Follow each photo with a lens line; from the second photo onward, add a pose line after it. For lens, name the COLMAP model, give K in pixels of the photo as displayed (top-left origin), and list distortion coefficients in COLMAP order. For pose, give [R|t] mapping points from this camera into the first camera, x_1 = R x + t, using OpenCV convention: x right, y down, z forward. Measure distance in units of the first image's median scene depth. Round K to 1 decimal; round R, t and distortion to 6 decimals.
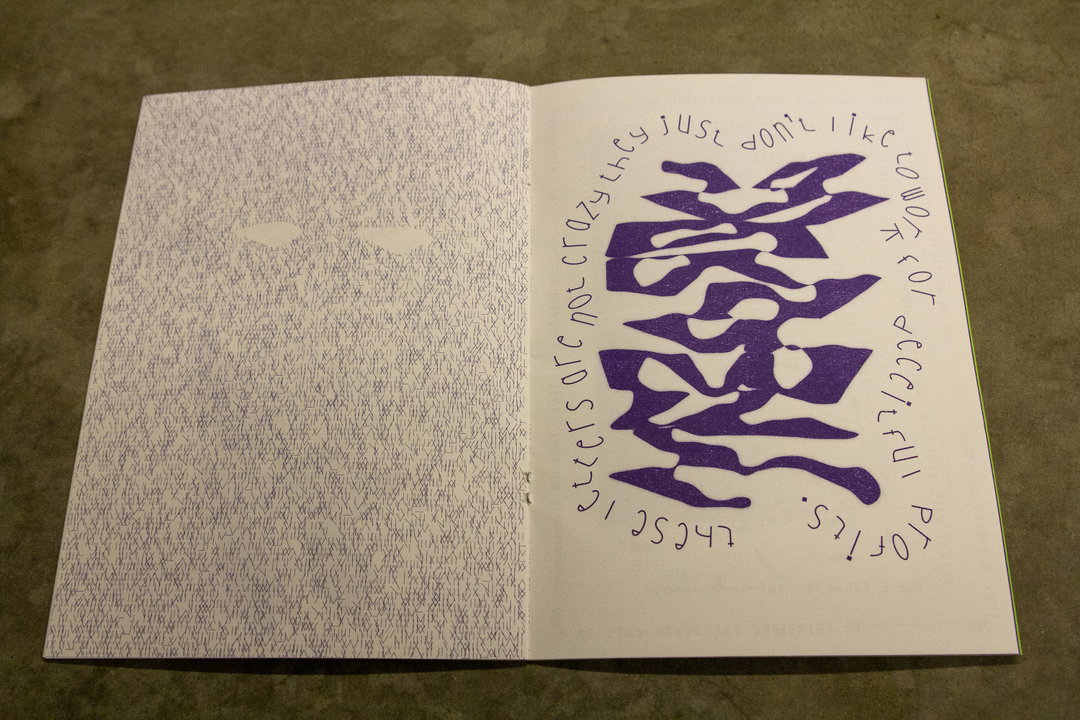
lens RADIAL K [[1139.9, 0, 548.7], [0, 1139.9, 355.8], [0, 0, 1]] dist [-0.141258, 0.093358]
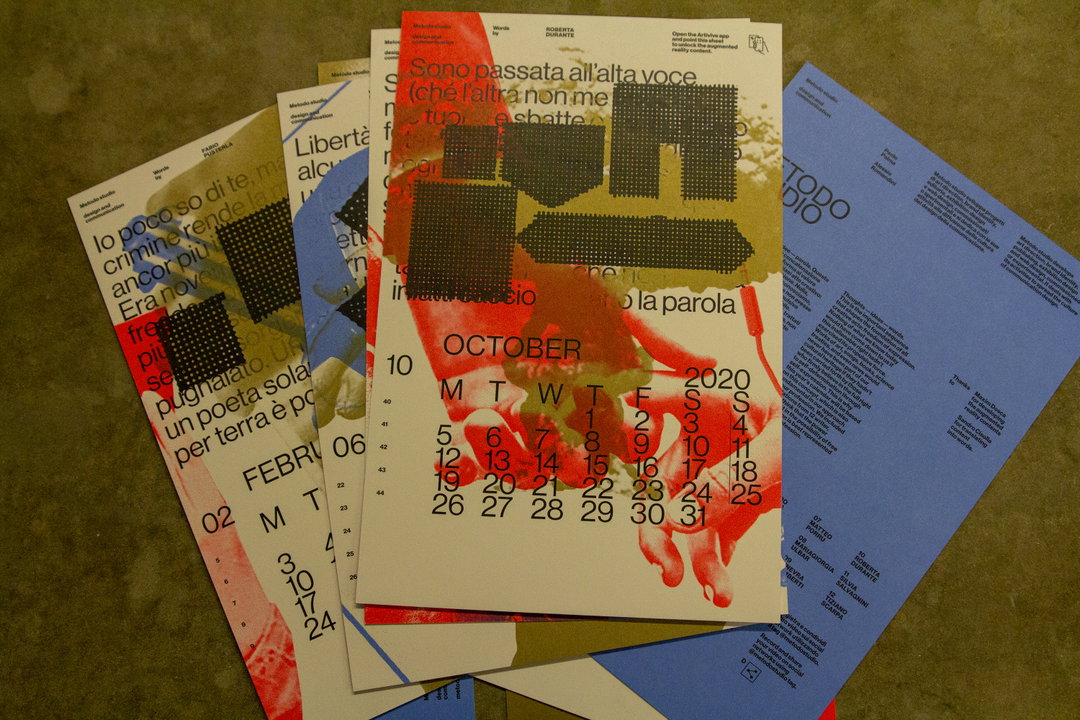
lens RADIAL K [[1139.9, 0, 548.7], [0, 1139.9, 355.8], [0, 0, 1]] dist [-0.141258, 0.093358]
pose [[0.995036, -0.099032, 0.009826, -0.137758], [0.093449, 0.963735, 0.249963, -0.218713], [-0.034223, -0.247803, 0.968206, 0.108650]]
